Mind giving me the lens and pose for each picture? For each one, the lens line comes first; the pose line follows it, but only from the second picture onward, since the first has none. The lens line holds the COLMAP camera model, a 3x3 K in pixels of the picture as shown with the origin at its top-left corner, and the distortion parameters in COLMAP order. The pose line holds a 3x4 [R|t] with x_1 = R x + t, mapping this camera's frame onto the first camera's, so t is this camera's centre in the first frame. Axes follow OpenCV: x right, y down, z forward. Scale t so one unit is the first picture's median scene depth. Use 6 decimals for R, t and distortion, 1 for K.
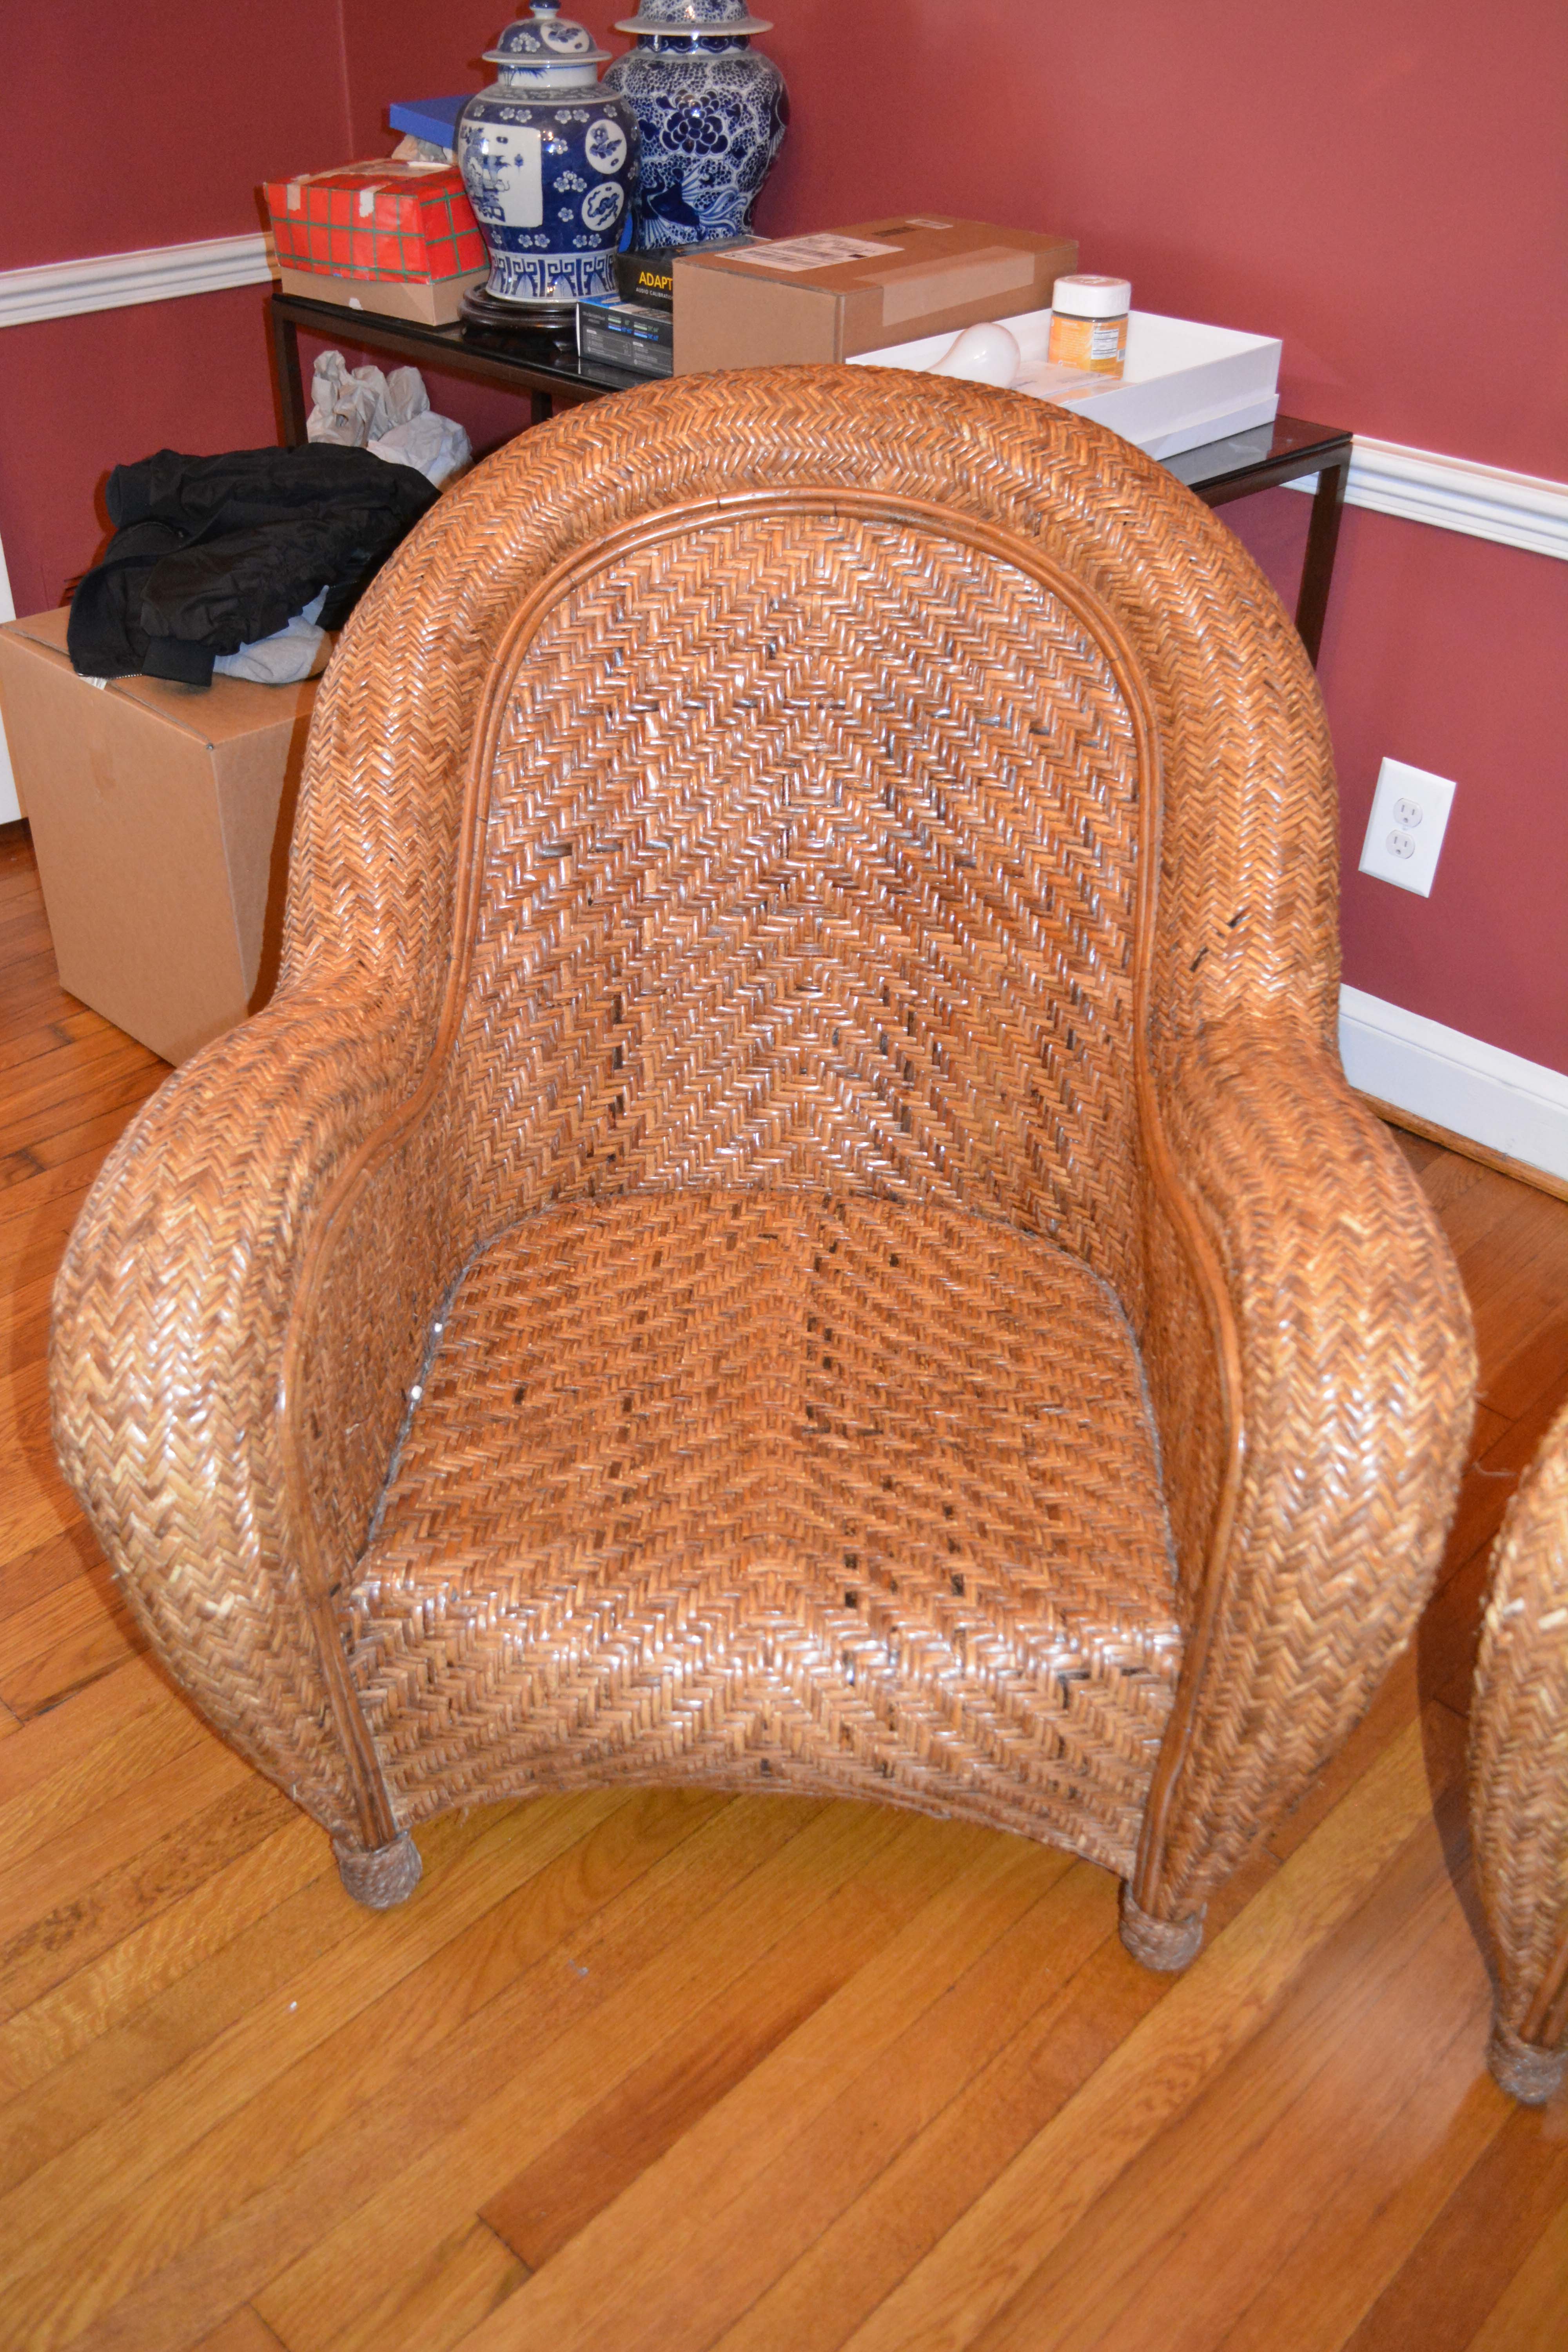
lens RADIAL K [[1994.7, 0, 769.9], [0, 1994.7, 1170.5], [0, 0, 1]] dist [-0.079695, 0.013923]
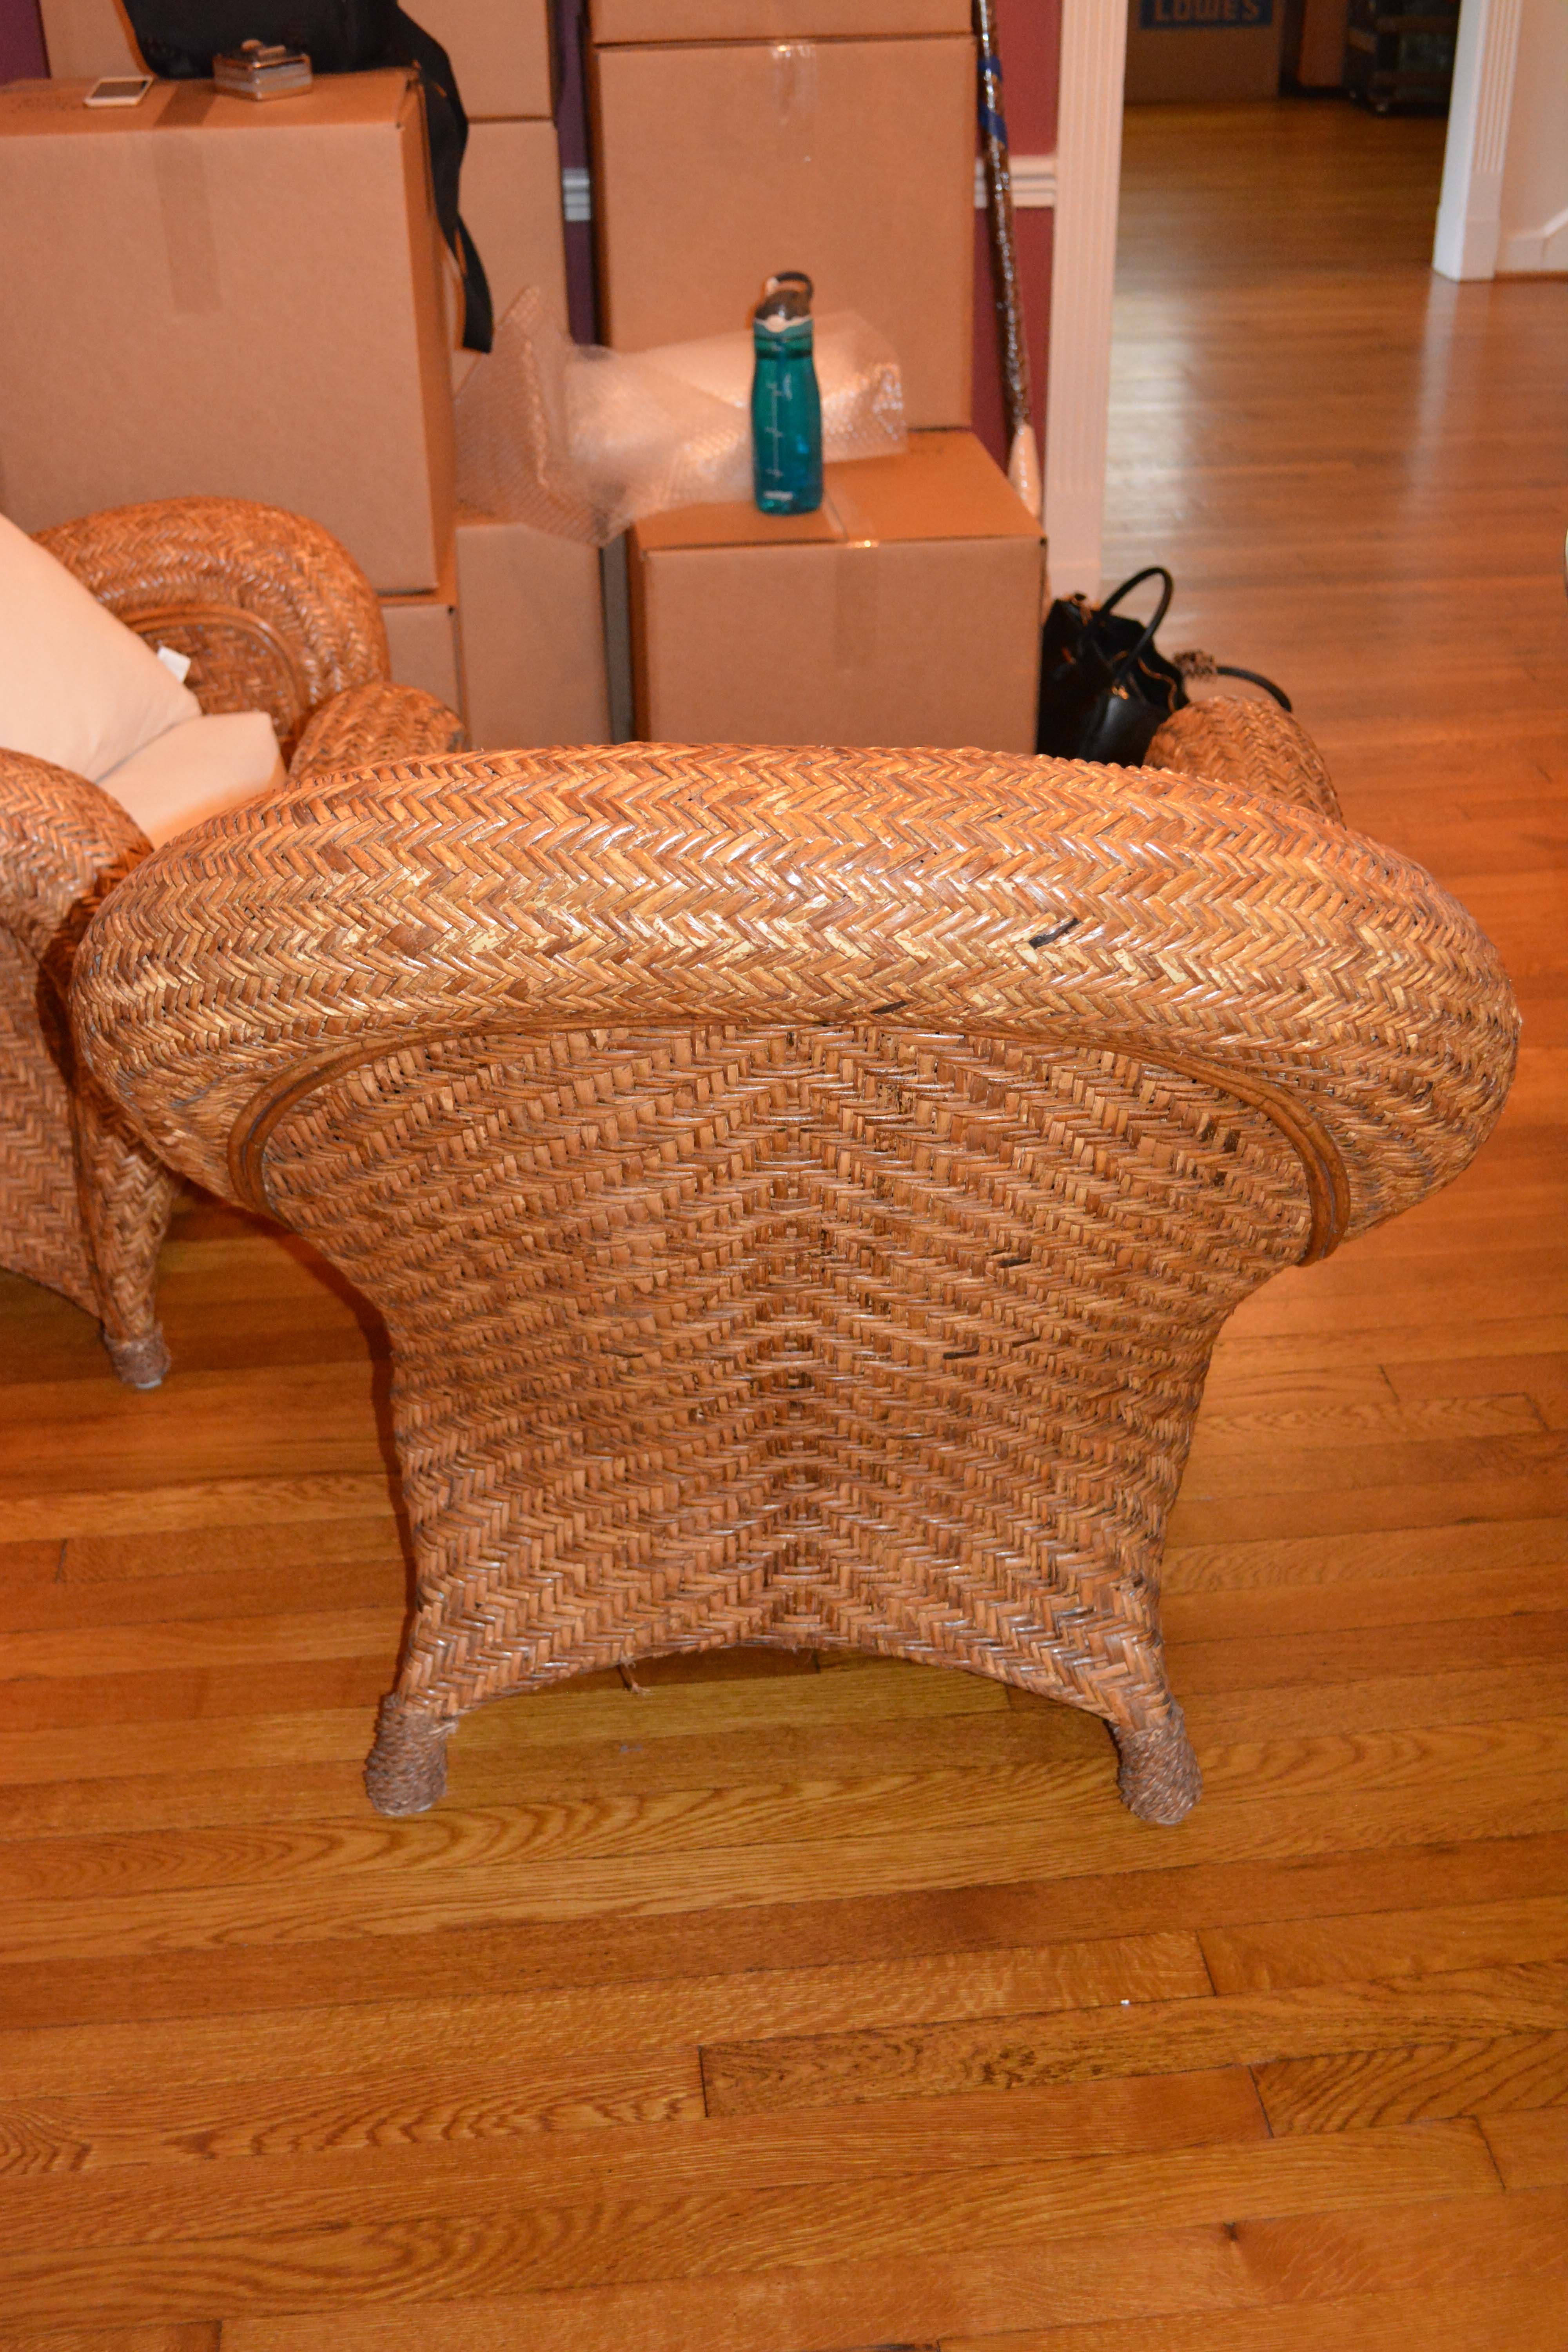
lens RADIAL K [[2484.5, 0, 785.0], [0, 2484.5, 1164.2], [0, 0, 1]] dist [-0.057595, 0.004959]
pose [[-0.764601, -0.329872, 0.553687, -0.686653], [0.375016, 0.470975, 0.798465, -0.647924], [-0.524163, 0.818149, -0.236401, 0.884545]]
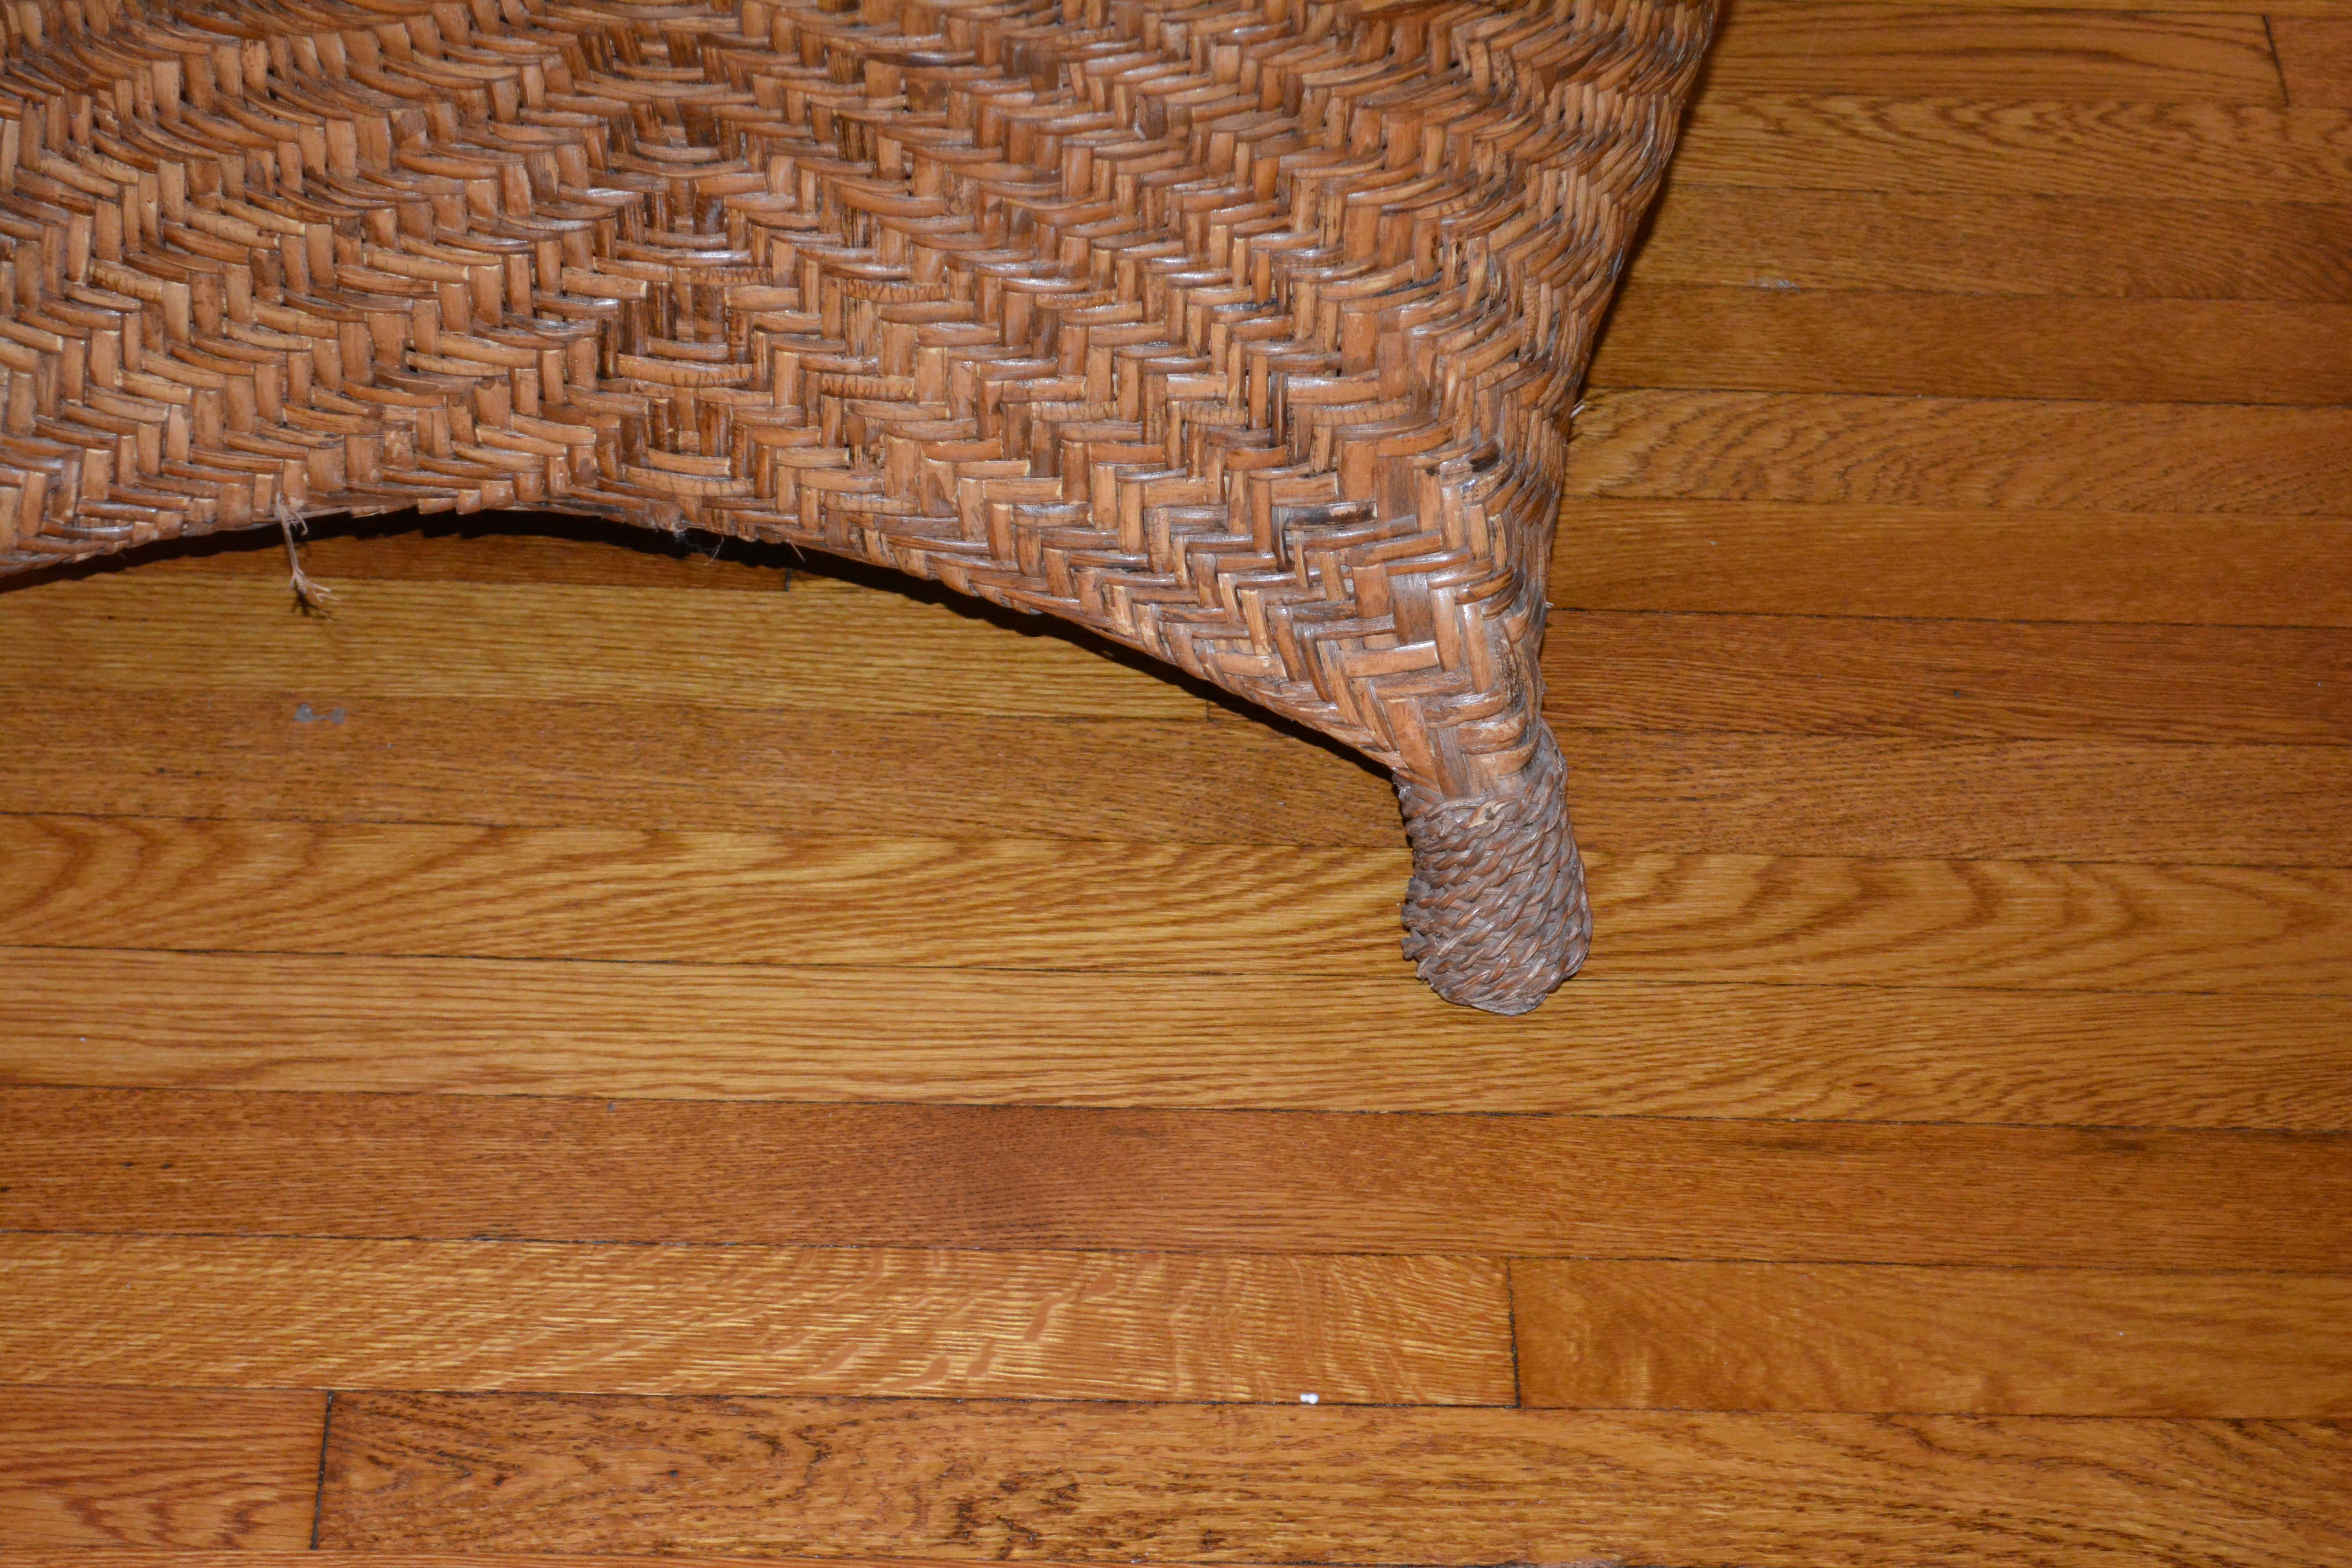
lens RADIAL K [[5403.6, 0, 1185.0], [0, 5403.6, 788.9], [0, 0, 1]] dist [0.057928, 0.137416]
pose [[-0.703285, -0.529659, 0.474186, -0.735371], [0.364853, 0.303551, 0.880192, -0.525136], [-0.610141, 0.792034, -0.020235, 0.799430]]
